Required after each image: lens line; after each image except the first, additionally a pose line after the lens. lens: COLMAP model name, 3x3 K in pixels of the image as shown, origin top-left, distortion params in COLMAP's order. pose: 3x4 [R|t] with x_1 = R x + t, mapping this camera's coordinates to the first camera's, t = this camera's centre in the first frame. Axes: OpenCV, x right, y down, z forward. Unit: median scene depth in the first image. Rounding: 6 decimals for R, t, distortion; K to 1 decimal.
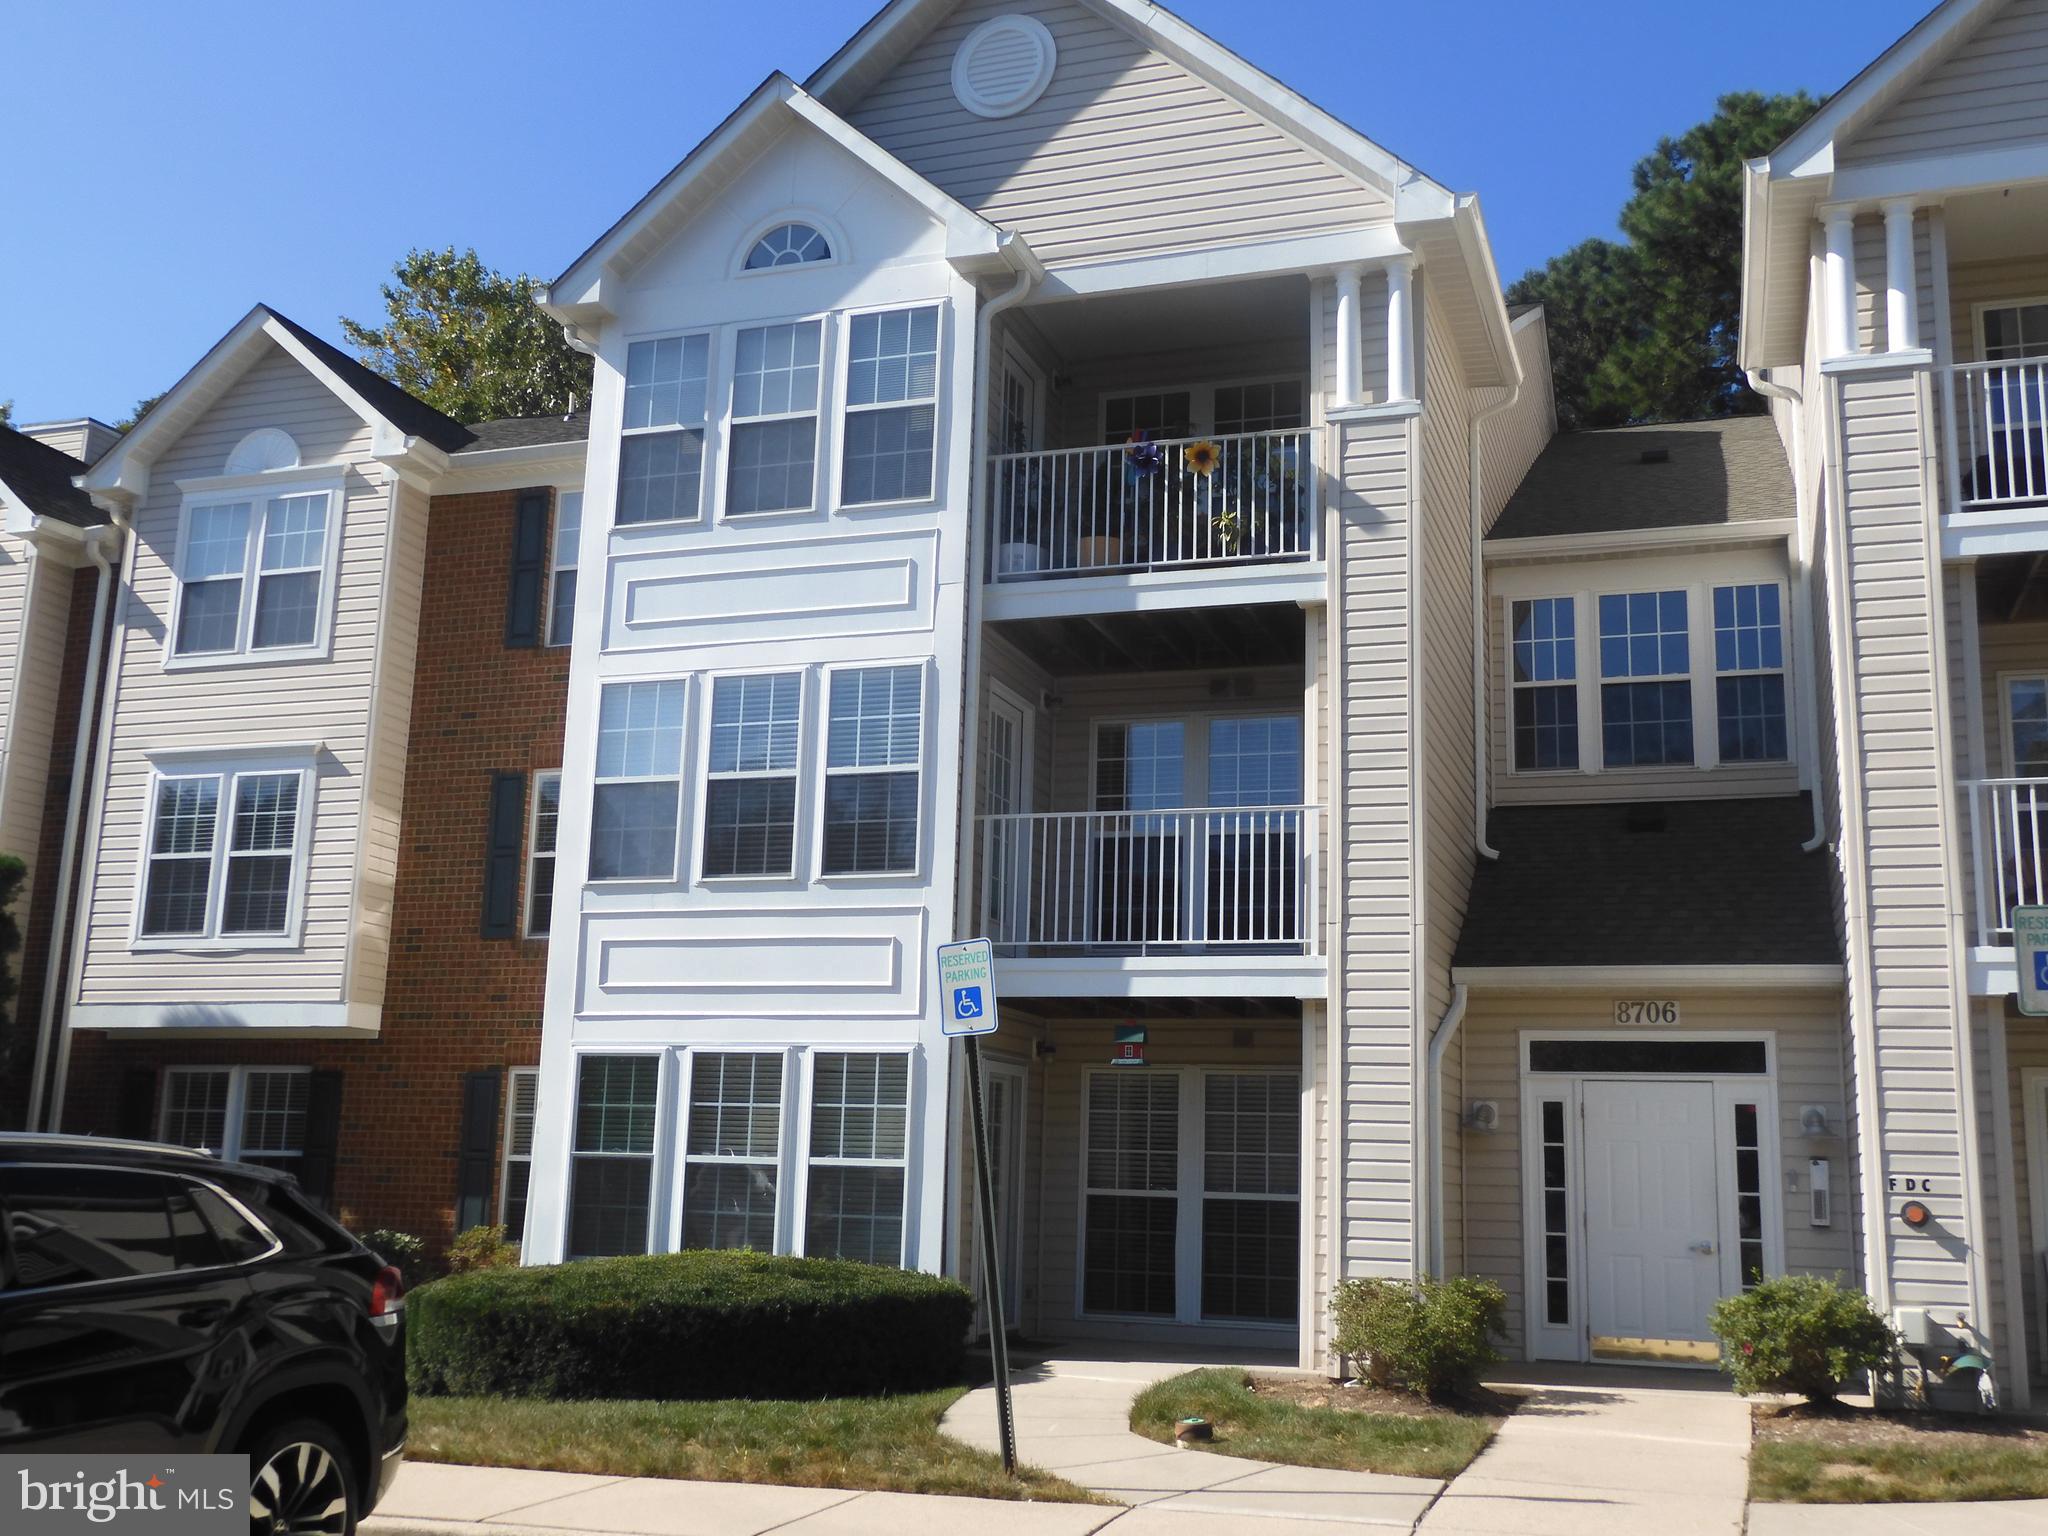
lens RADIAL K [[2021.0, 0, 1024.7], [0, 2021.0, 761.7], [0, 0, 1]] dist [0.002674, 0.000000]
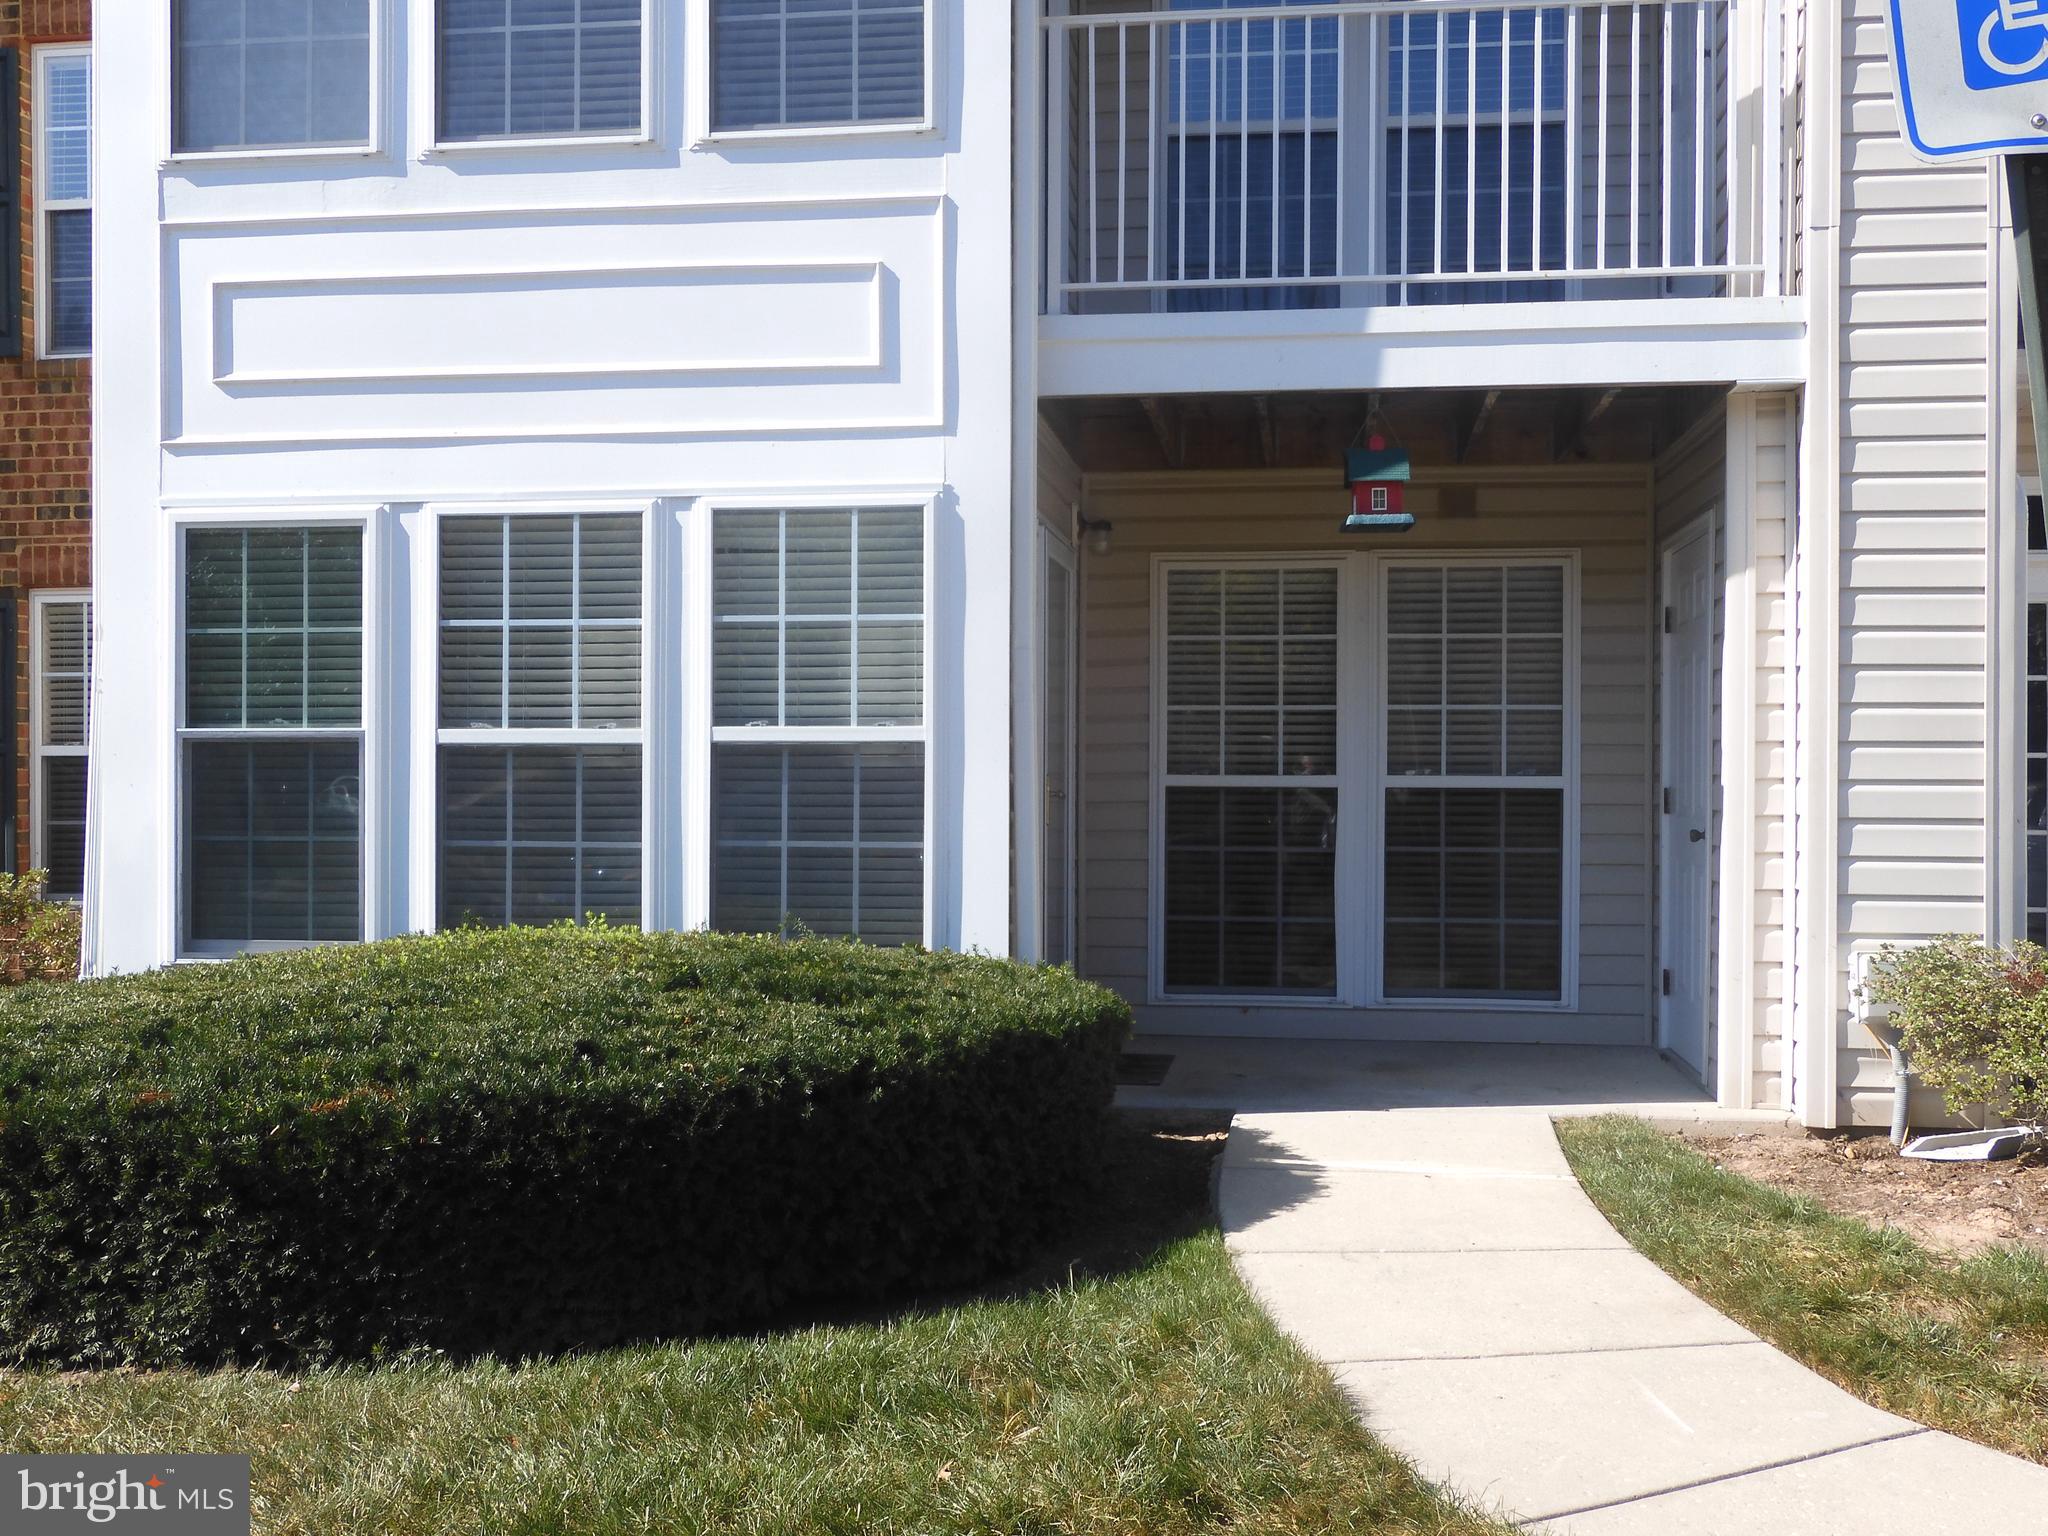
lens RADIAL K [[2021.0, 0, 1030.8], [0, 2021.0, 772.8], [0, 0, 1]] dist [0.002674, 0.000000]
pose [[0.979000, -0.026198, 0.202170, -0.129197], [-0.015964, 0.978811, 0.204145, 0.106953], [-0.203234, -0.203085, 0.957837, 0.521758]]
